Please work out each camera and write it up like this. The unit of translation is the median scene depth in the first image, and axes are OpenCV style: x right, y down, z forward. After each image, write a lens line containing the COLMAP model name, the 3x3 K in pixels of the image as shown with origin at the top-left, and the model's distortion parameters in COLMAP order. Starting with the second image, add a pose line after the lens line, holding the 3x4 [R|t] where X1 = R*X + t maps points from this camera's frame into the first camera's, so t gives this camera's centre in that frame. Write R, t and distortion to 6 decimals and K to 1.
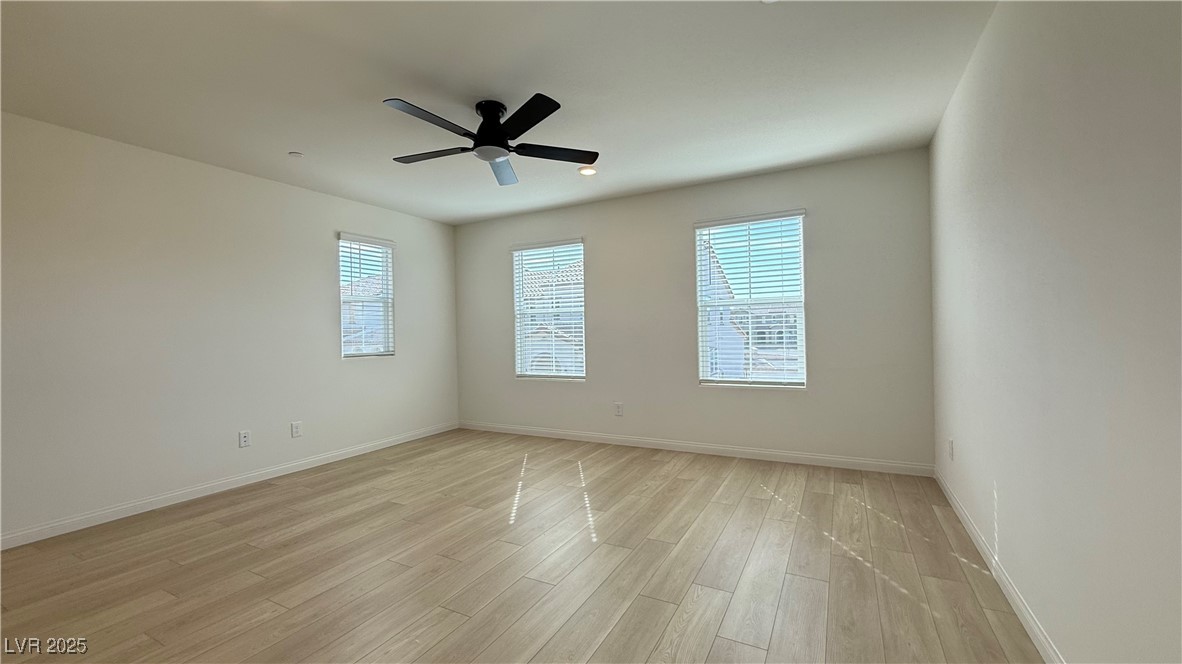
lens RADIAL K [[470.0, 0, 582.5], [0, 470.0, 333.4], [0, 0, 1]] dist [0.001770, -0.000904]
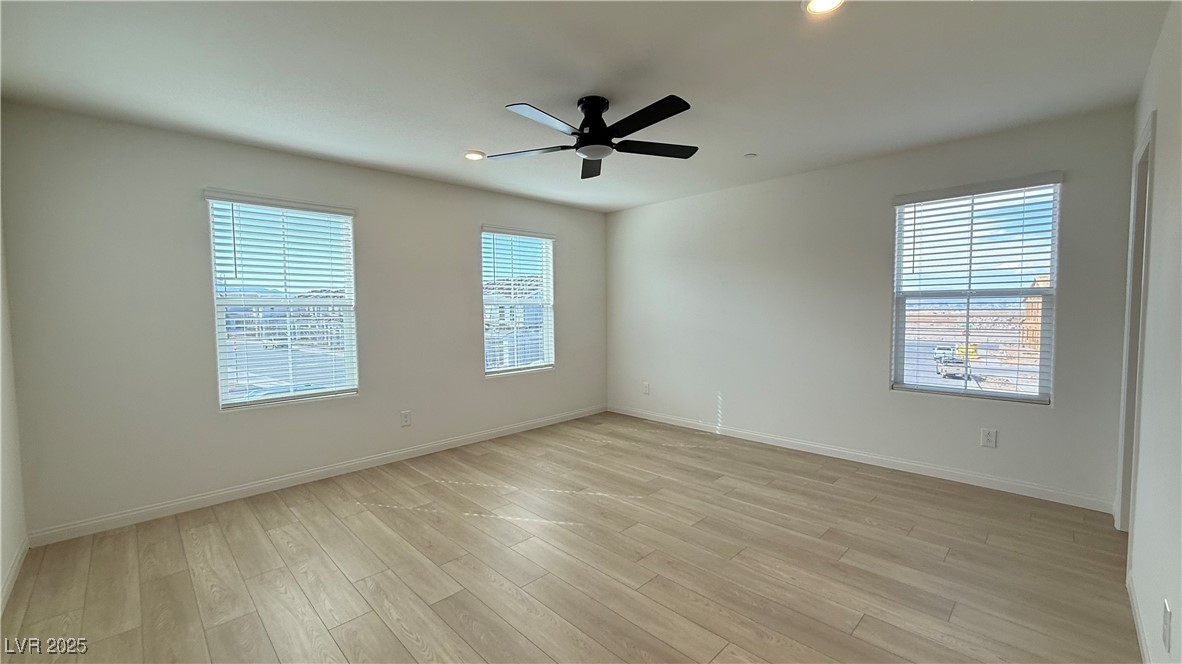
lens RADIAL K [[470.0, 0, 589.9], [0, 470.0, 333.2], [0, 0, 1]] dist [0.001770, -0.000904]
pose [[0.295337, -0.033392, 0.954810, -0.754843], [0.016525, 0.999418, 0.029840, -0.020636], [-0.955250, 0.006966, 0.295716, 0.481920]]
